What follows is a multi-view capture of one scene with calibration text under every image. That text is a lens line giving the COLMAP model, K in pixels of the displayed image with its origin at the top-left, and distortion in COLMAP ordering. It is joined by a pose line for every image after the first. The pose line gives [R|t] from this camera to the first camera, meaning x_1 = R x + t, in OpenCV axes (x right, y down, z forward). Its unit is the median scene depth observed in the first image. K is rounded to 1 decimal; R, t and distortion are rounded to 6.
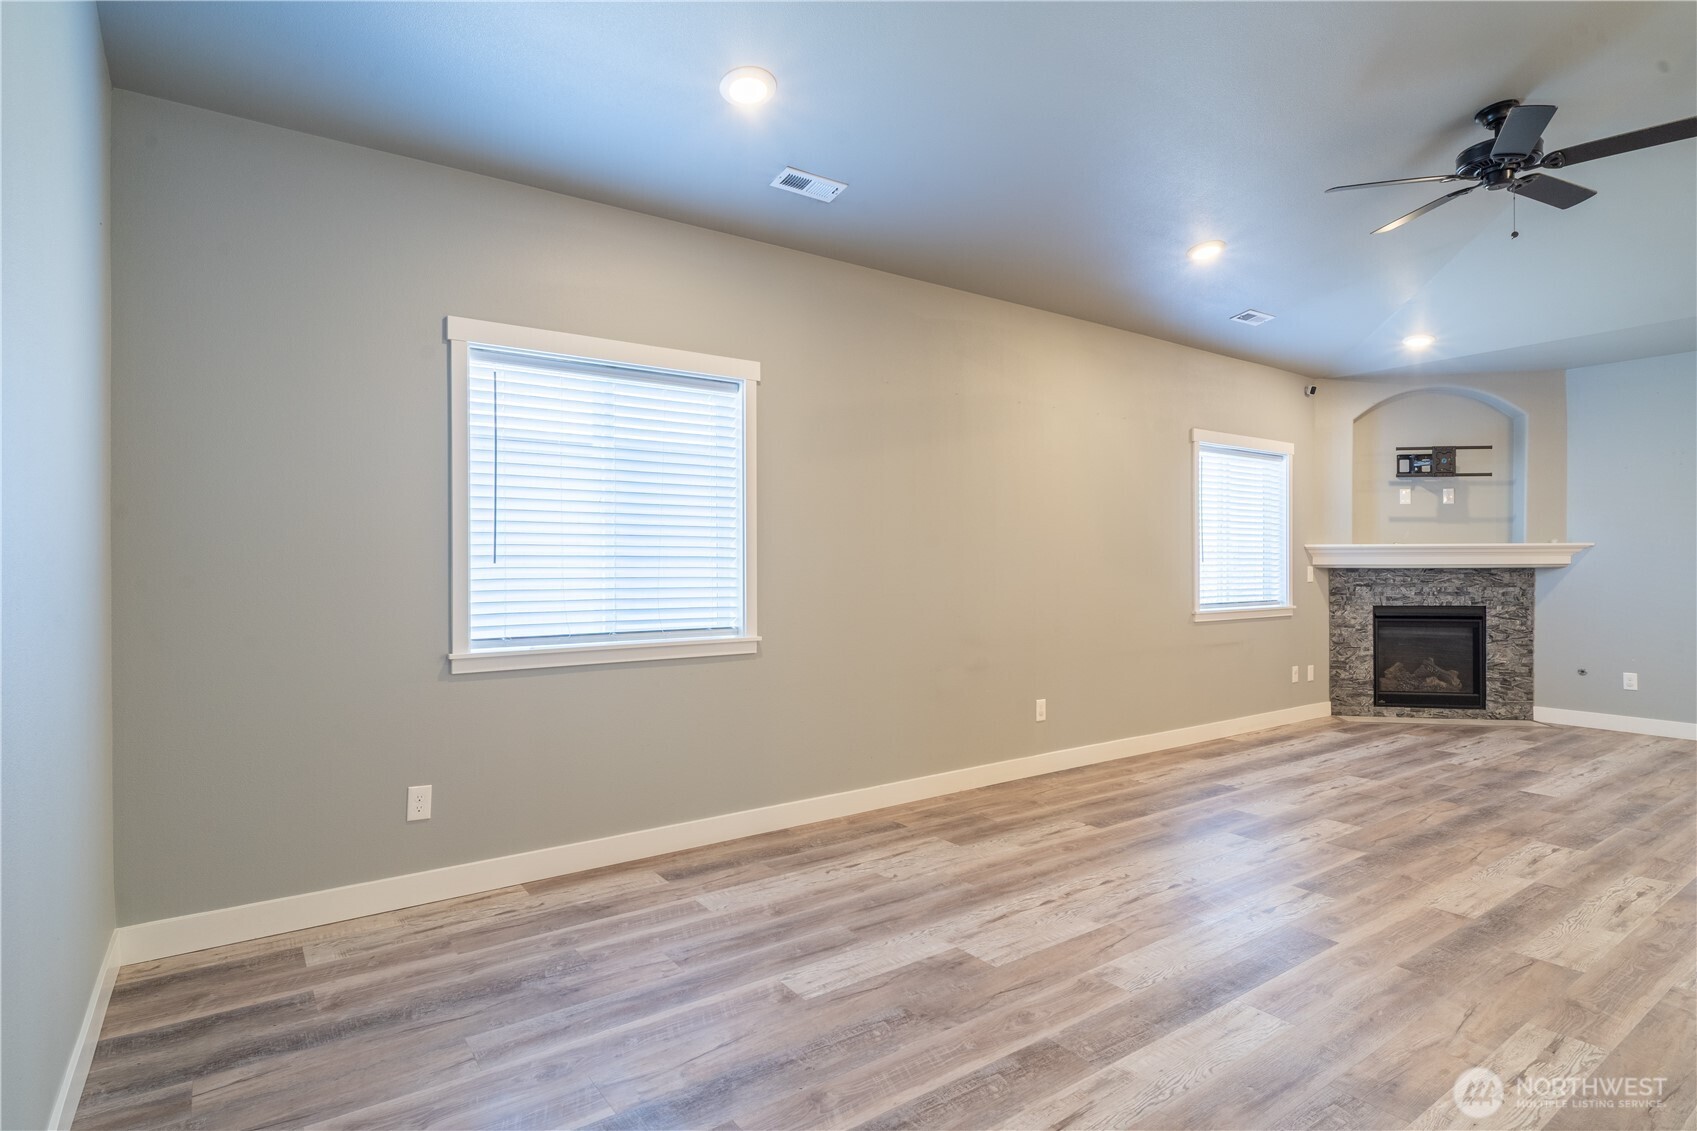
lens RADIAL K [[885.0, 0, 835.2], [0, 885.0, 568.0], [0, 0, 1]] dist [-0.002286, 0.001721]
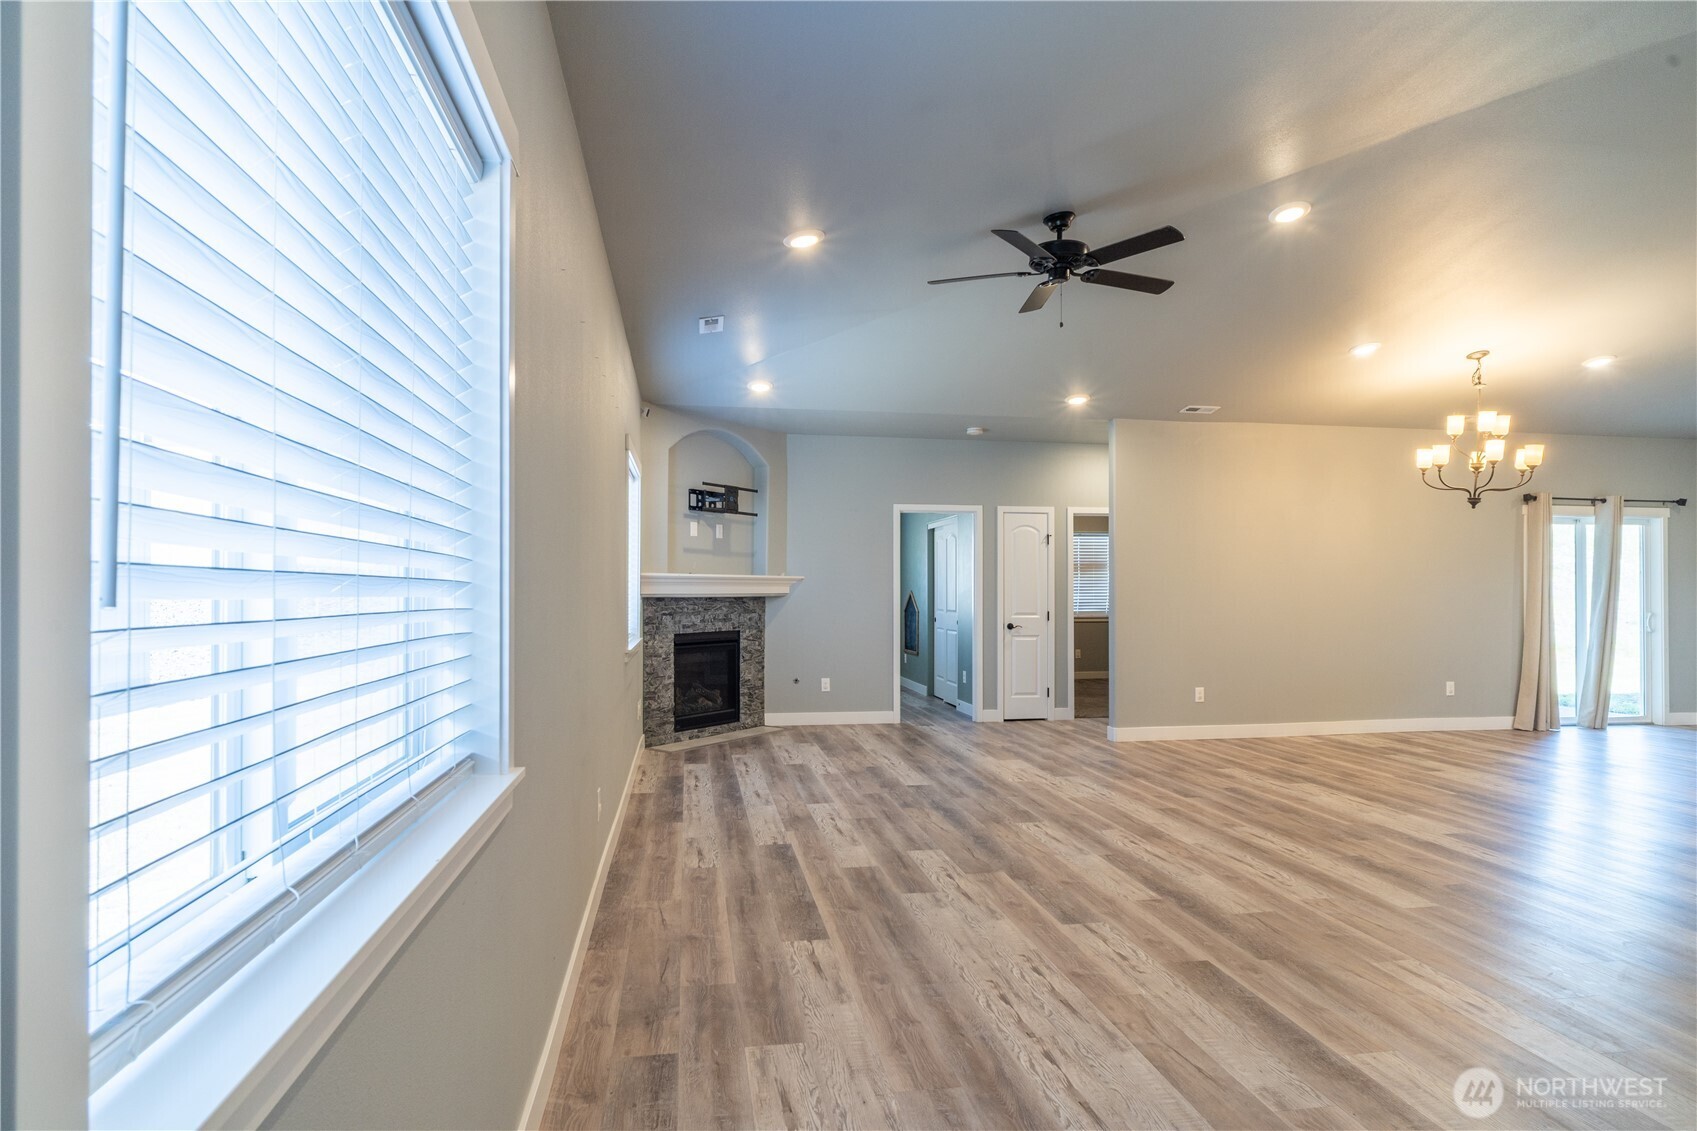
lens RADIAL K [[885.0, 0, 866.4], [0, 885.0, 583.2], [0, 0, 1]] dist [-0.002286, 0.001721]
pose [[0.430994, 0.010460, 0.902294, -0.332580], [0.000137, 0.999932, -0.011657, -0.006334], [-0.902355, 0.005148, 0.430963, 0.547143]]
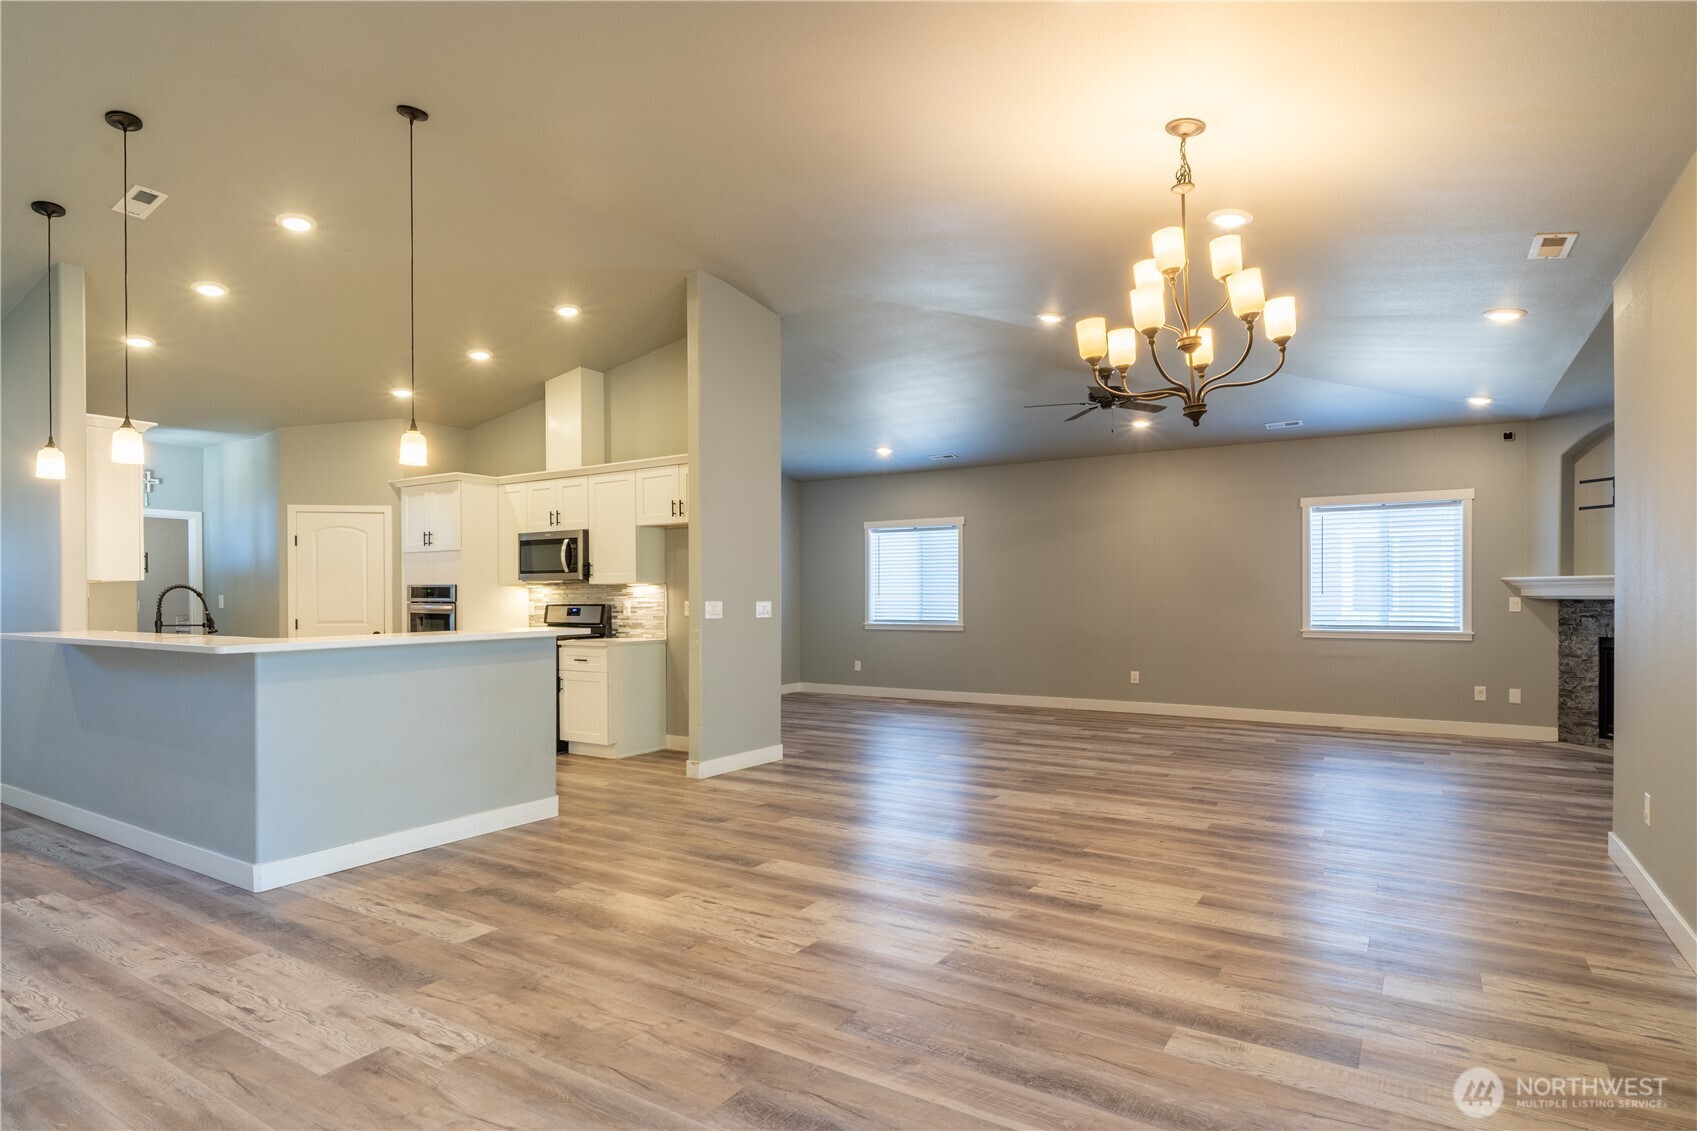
lens RADIAL K [[885.0, 0, 922.9], [0, 885.0, 608.8], [0, 0, 1]] dist [-0.002286, 0.001721]
pose [[0.445248, 0.012663, -0.895318, 1.769764], [-0.002821, 0.999915, 0.012739, 0.000375], [0.895403, -0.003147, 0.445246, -0.194640]]
